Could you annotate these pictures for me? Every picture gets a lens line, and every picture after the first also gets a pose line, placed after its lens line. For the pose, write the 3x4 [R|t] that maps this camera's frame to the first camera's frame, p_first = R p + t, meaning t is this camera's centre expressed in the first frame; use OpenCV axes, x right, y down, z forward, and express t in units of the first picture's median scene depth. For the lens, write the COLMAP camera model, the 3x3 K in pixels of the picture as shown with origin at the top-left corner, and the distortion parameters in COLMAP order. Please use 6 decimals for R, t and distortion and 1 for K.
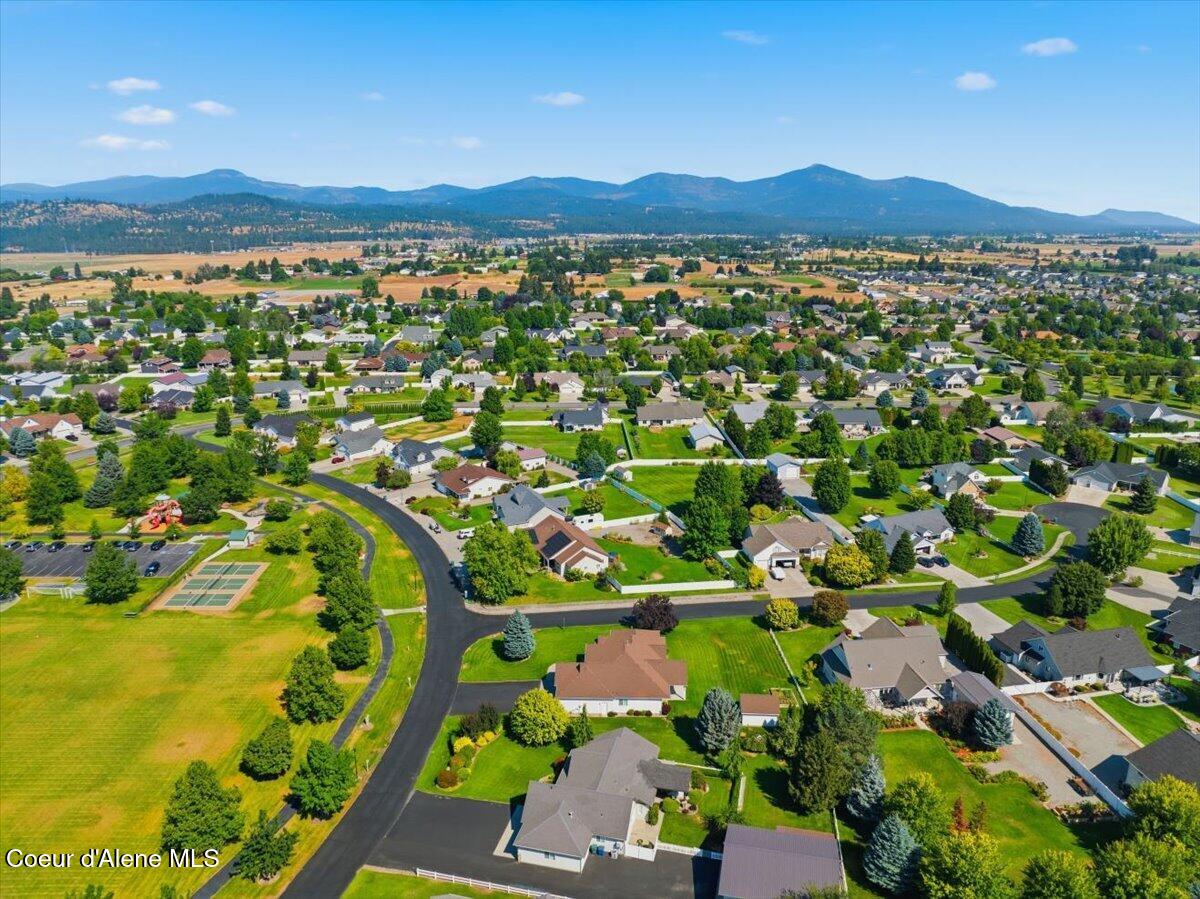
lens RADIAL K [[841.3, 0, 600.0], [0, 841.3, 449.5], [0, 0, 1]] dist [-0.038346, 0.003516]
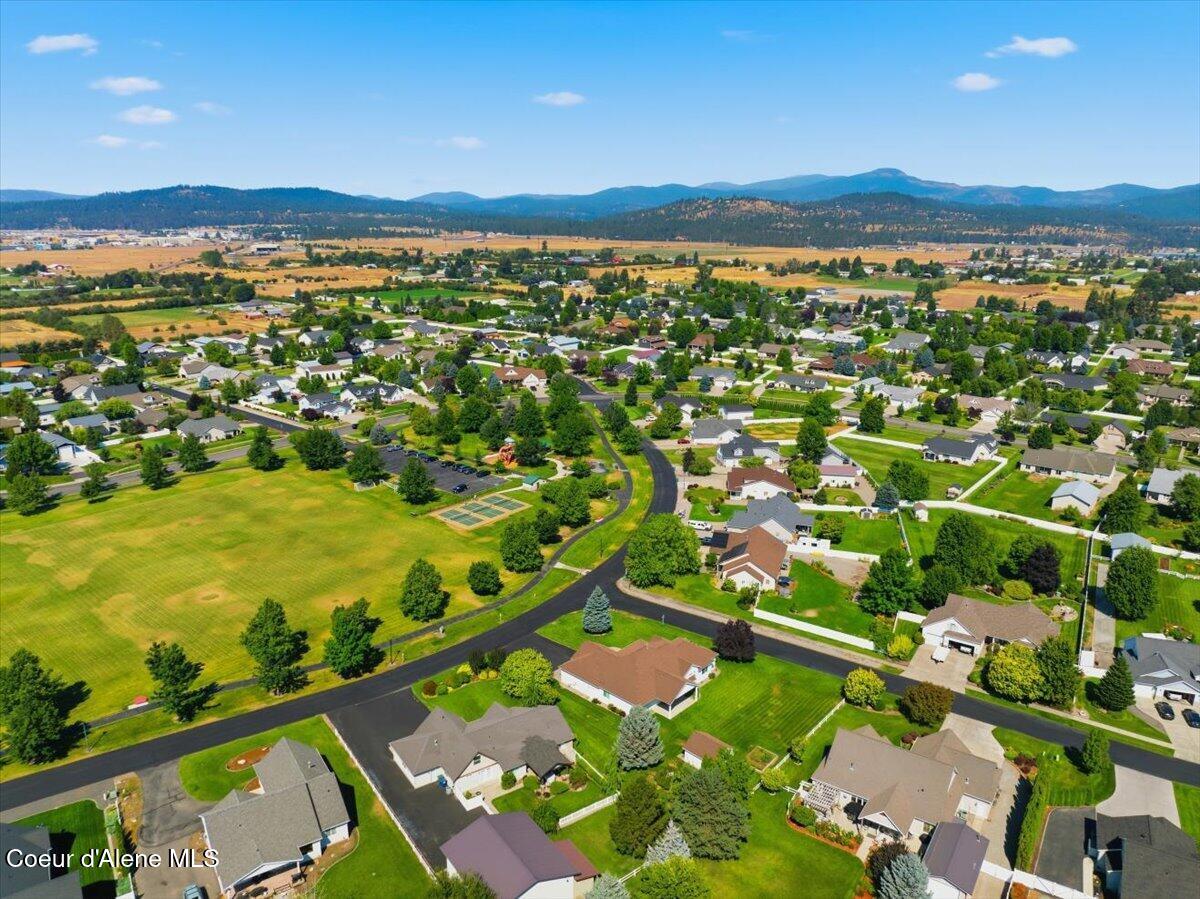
lens RADIAL K [[841.3, 0, 600.0], [0, 841.3, 449.5], [0, 0, 1]] dist [-0.038346, 0.003516]
pose [[0.750186, 0.185888, -0.634561, 0.117841], [-0.185231, 0.980326, 0.068194, -0.012303], [0.634753, 0.066382, 0.769859, 0.033257]]
